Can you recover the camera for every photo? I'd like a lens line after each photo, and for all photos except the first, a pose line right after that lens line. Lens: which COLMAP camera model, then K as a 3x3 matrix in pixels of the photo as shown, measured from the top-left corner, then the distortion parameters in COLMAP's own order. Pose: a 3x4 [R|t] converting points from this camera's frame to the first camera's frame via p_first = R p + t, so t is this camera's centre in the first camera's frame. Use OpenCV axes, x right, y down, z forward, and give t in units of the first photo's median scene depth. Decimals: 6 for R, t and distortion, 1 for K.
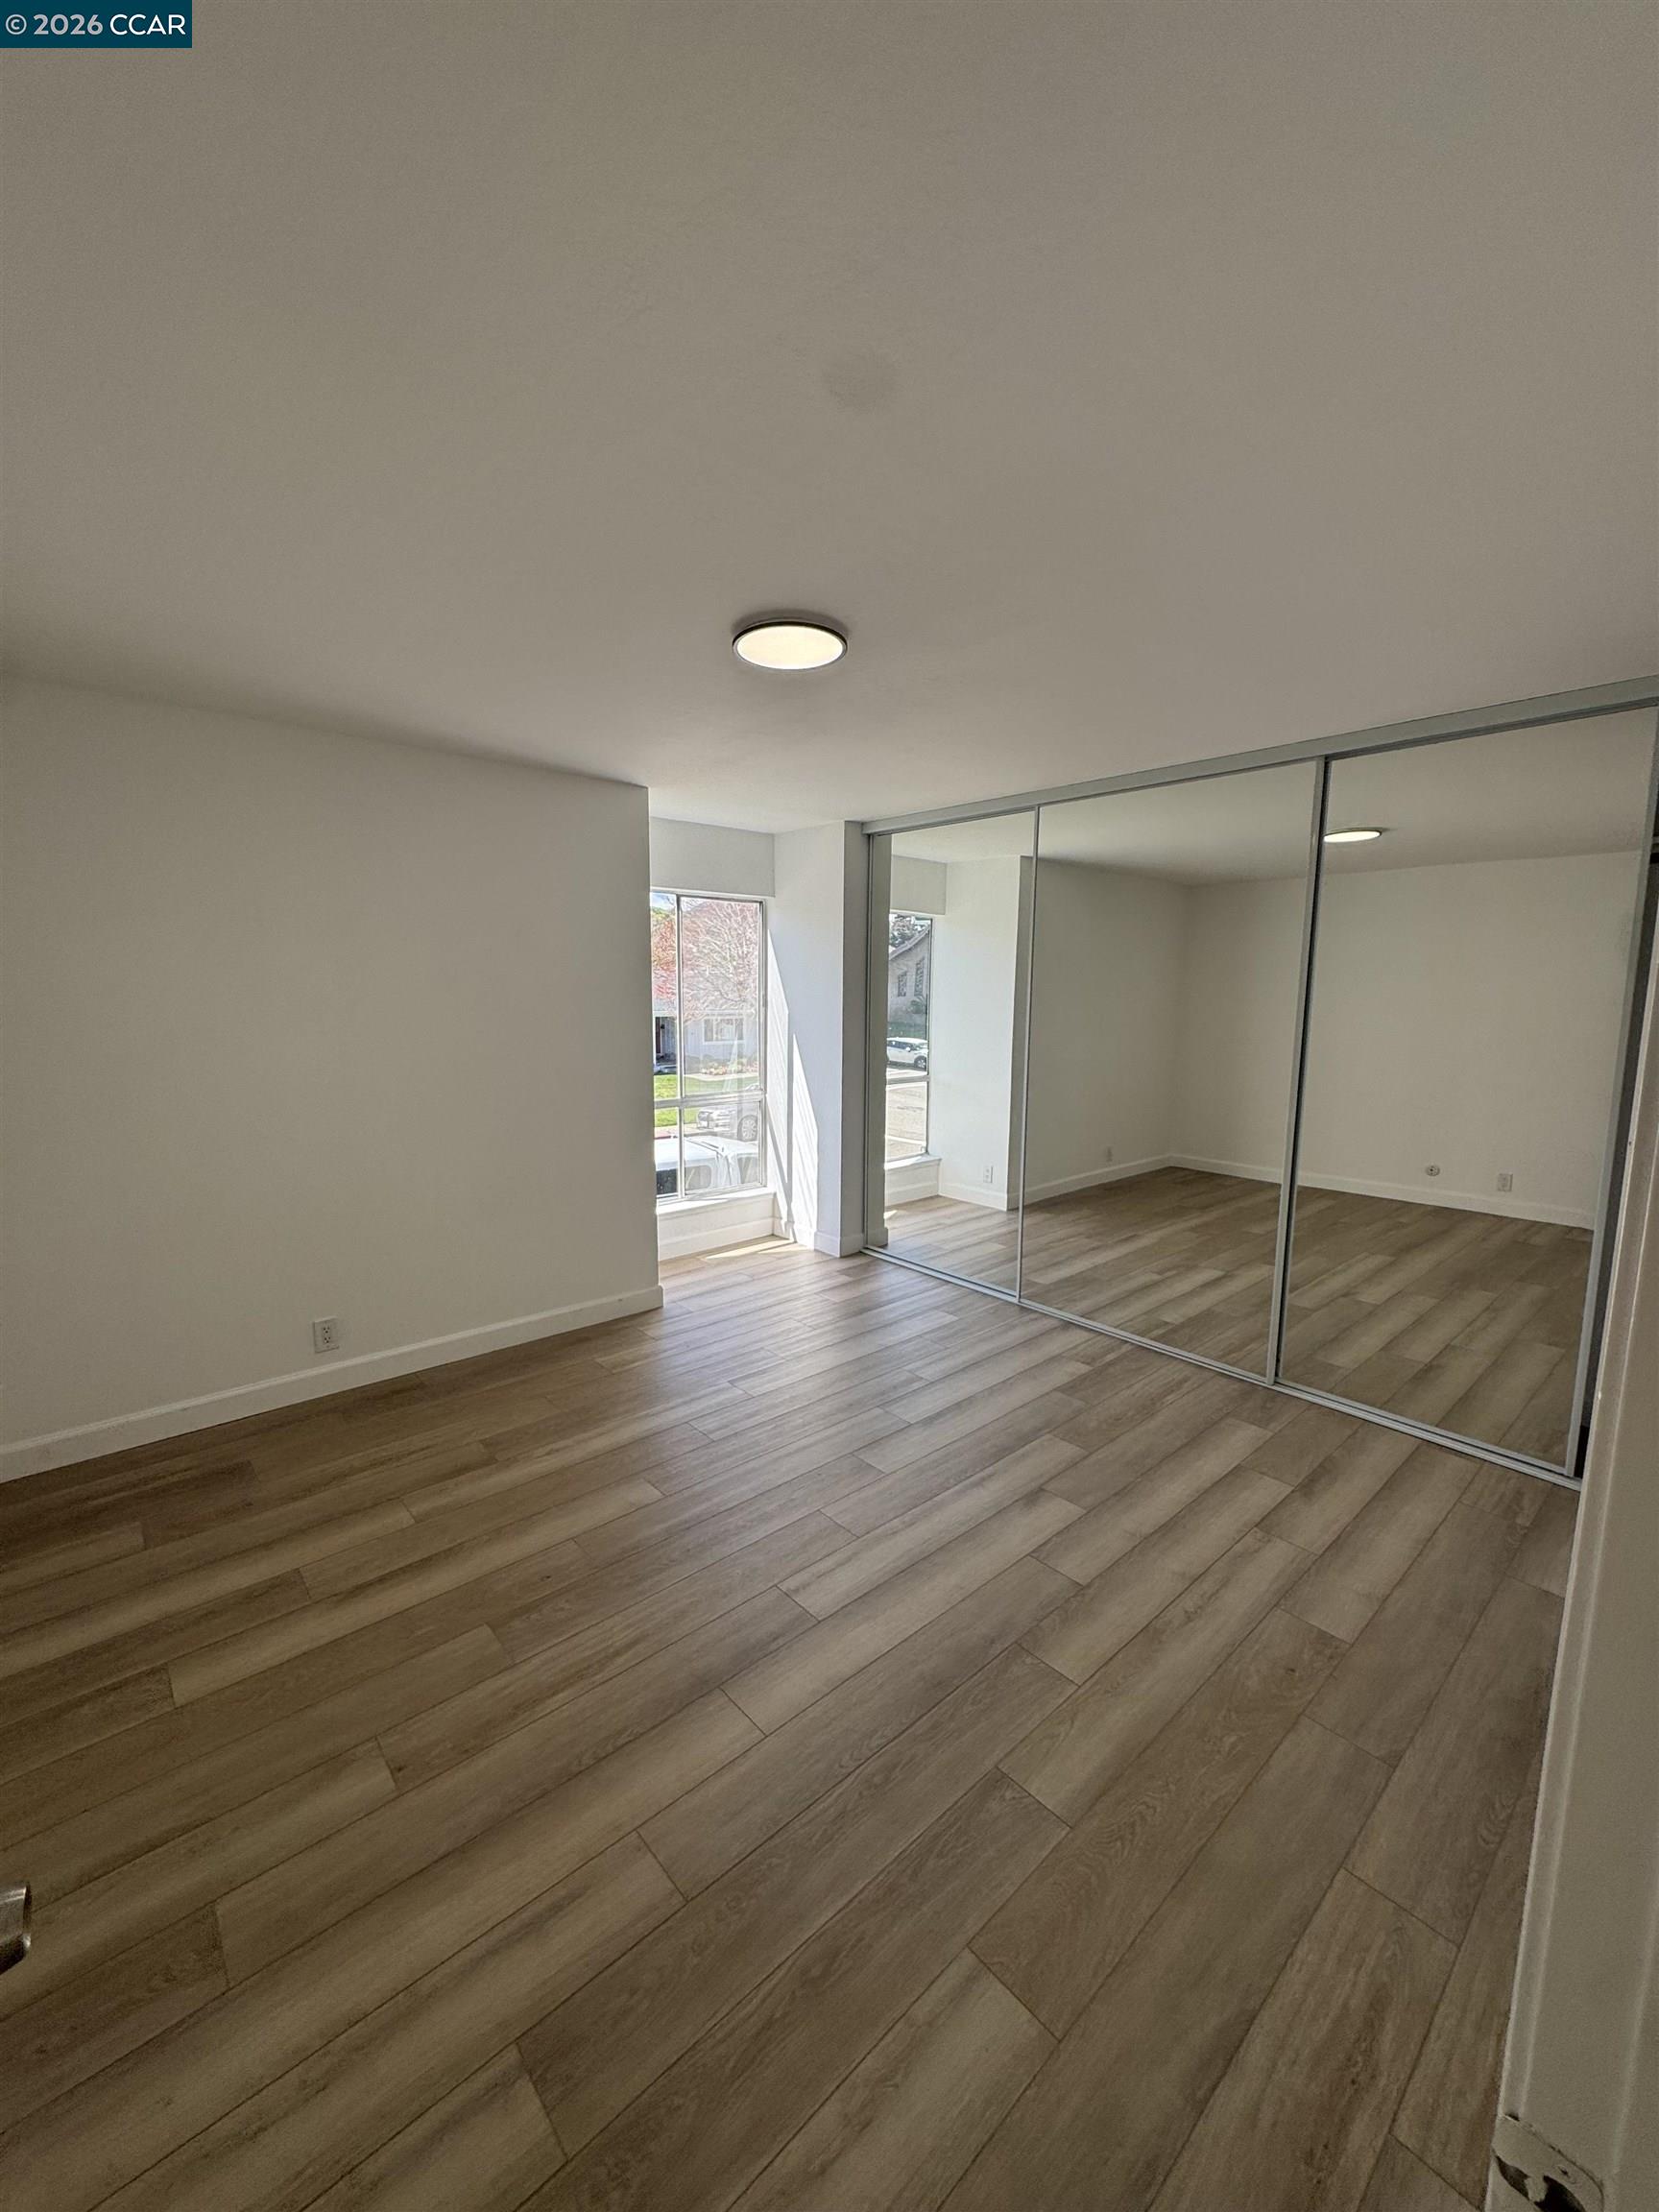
lens RADIAL K [[879.6, 0, 821.6], [0, 879.6, 1110.9], [0, 0, 1]] dist [-0.001880, 0.000201]
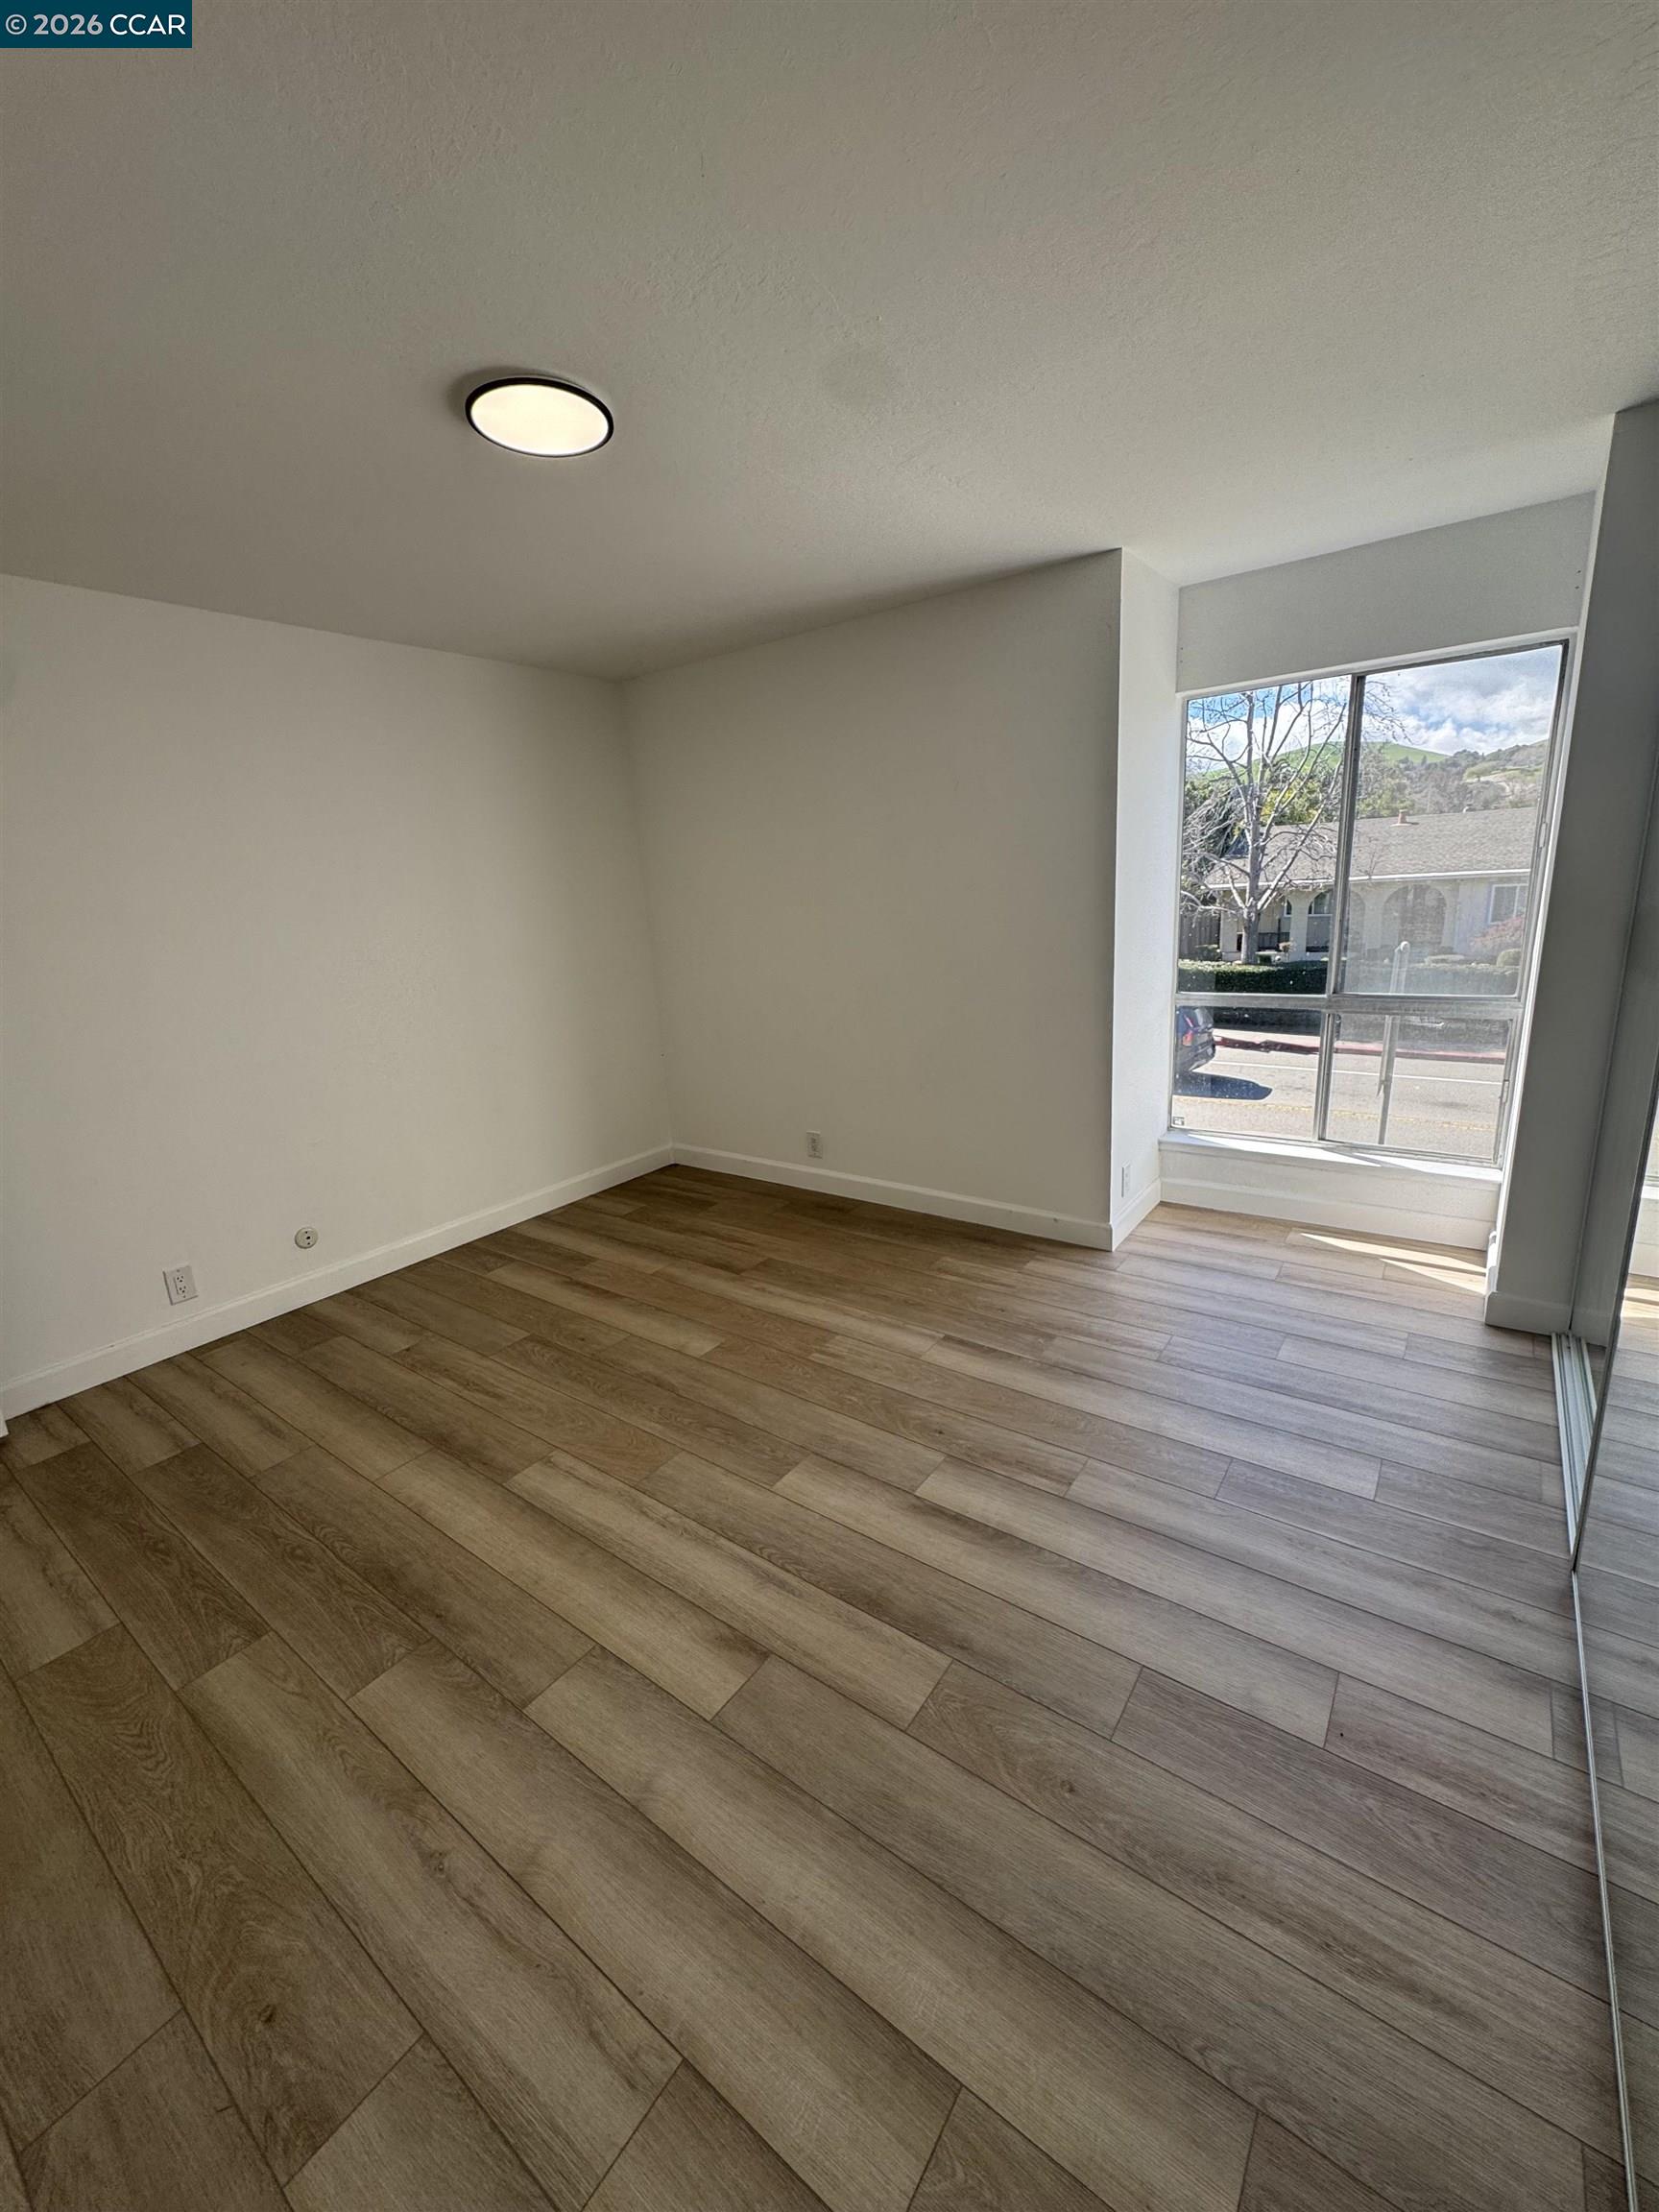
lens RADIAL K [[879.6, 0, 826.6], [0, 879.6, 1098.0], [0, 0, 1]] dist [-0.001880, 0.000201]
pose [[0.211030, 0.214216, -0.953718, 0.840861], [-0.078257, 0.976261, 0.201964, -0.089163], [0.974342, 0.032015, 0.222784, 0.979780]]
